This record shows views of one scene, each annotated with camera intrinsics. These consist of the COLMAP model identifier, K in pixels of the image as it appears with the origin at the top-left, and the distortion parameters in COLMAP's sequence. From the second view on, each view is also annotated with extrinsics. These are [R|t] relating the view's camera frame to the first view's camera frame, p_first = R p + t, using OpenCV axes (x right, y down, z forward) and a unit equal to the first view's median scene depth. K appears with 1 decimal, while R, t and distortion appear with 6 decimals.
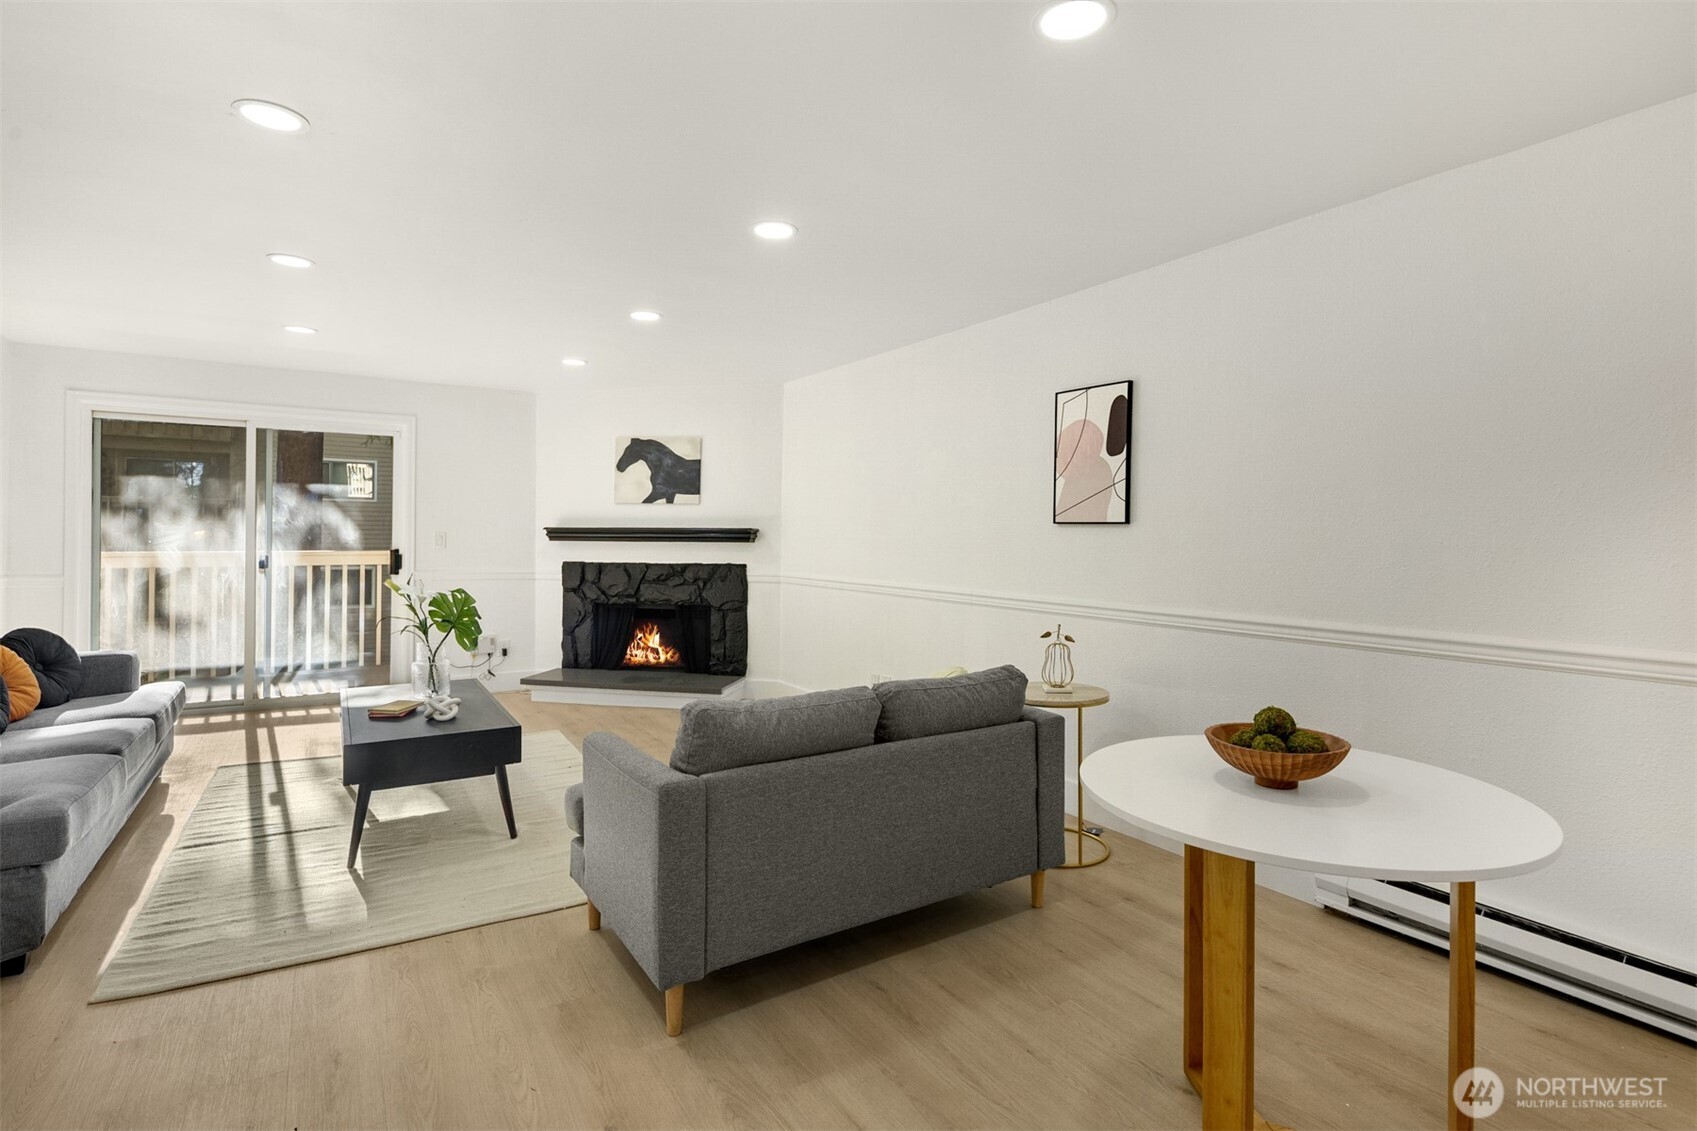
lens RADIAL K [[818.9, 0, 841.7], [0, 818.9, 534.2], [0, 0, 1]] dist [0.002485, -0.000872]
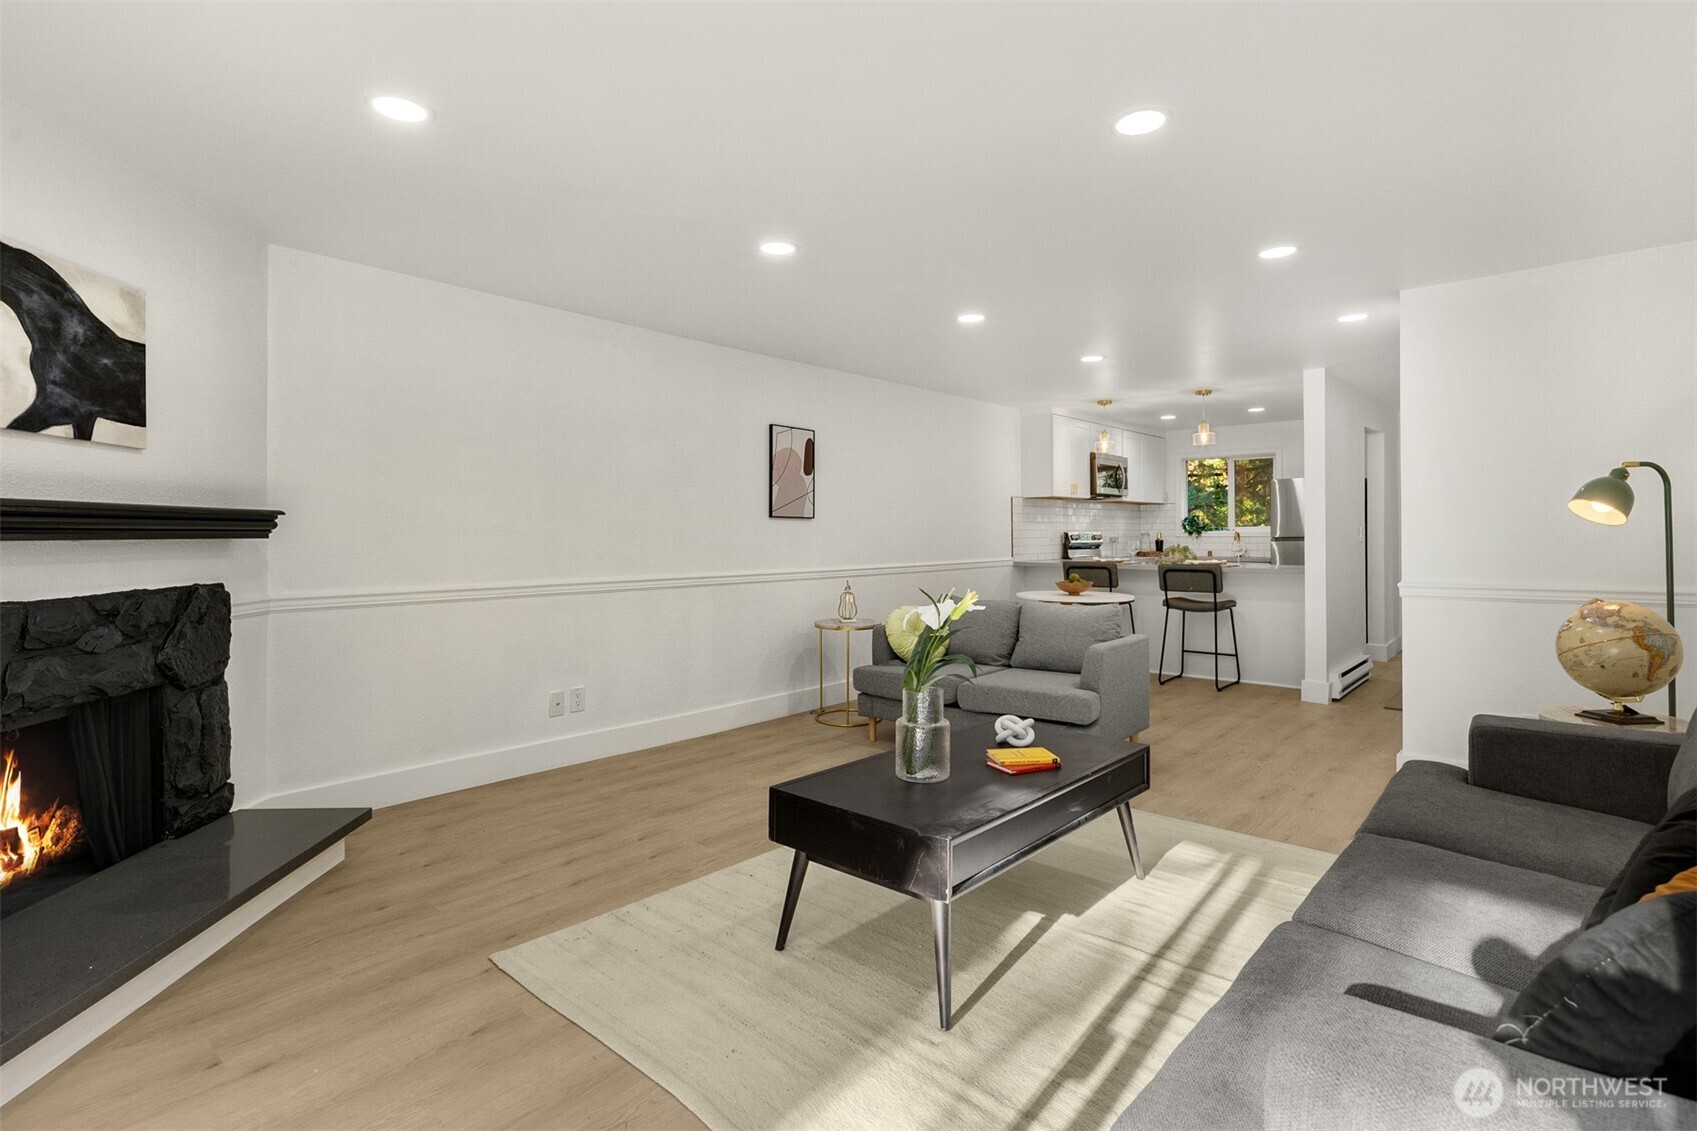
lens RADIAL K [[818.9, 0, 841.7], [0, 818.9, 534.2], [0, 0, 1]] dist [0.002485, -0.000872]
pose [[-0.272824, -0.008089, 0.962030, -0.687017], [-0.001499, 0.999967, 0.007983, 0.002975], [-0.962063, 0.000735, -0.272827, 0.775823]]
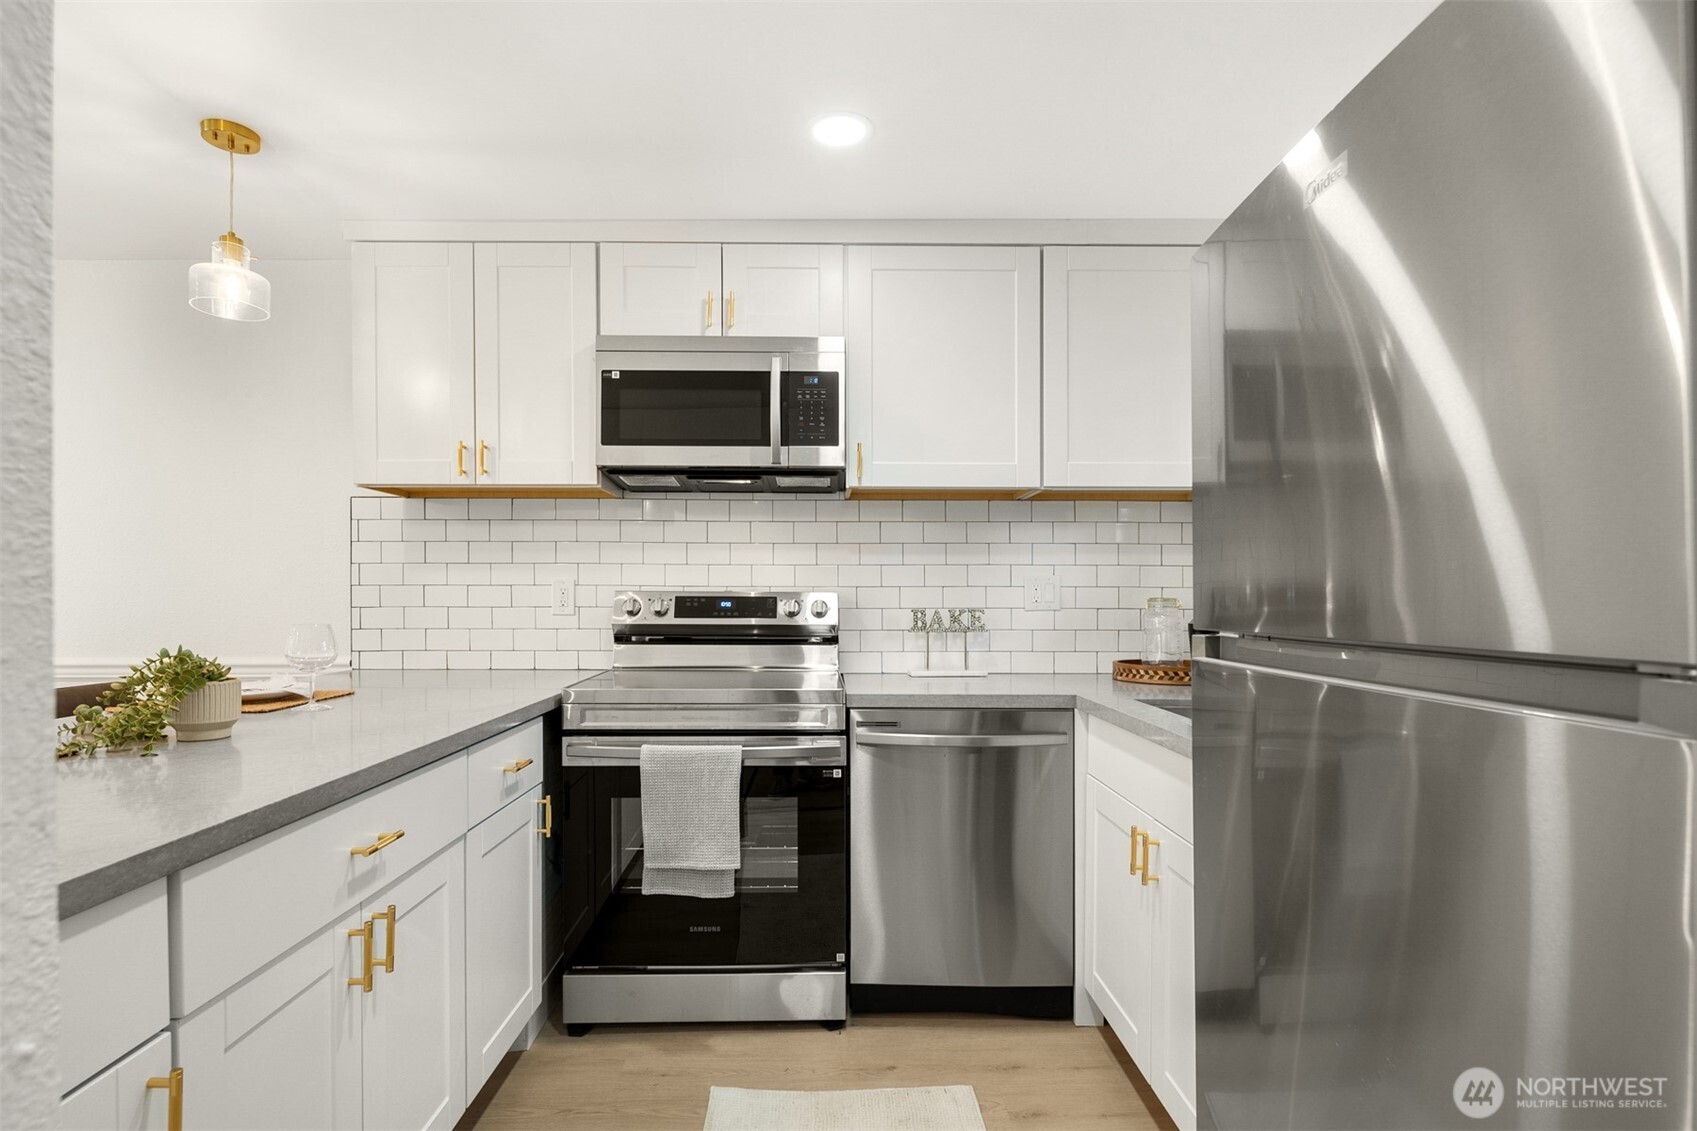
lens RADIAL K [[823.7, 0, 831.0], [0, 823.7, 608.1], [0, 0, 1]] dist [0.001813, 0.000208]
pose [[0.527383, -0.017758, 0.849442, 0.174825], [-0.000933, 0.999769, 0.021480, 0.008769], [-0.849627, -0.012121, 0.527244, -0.286312]]
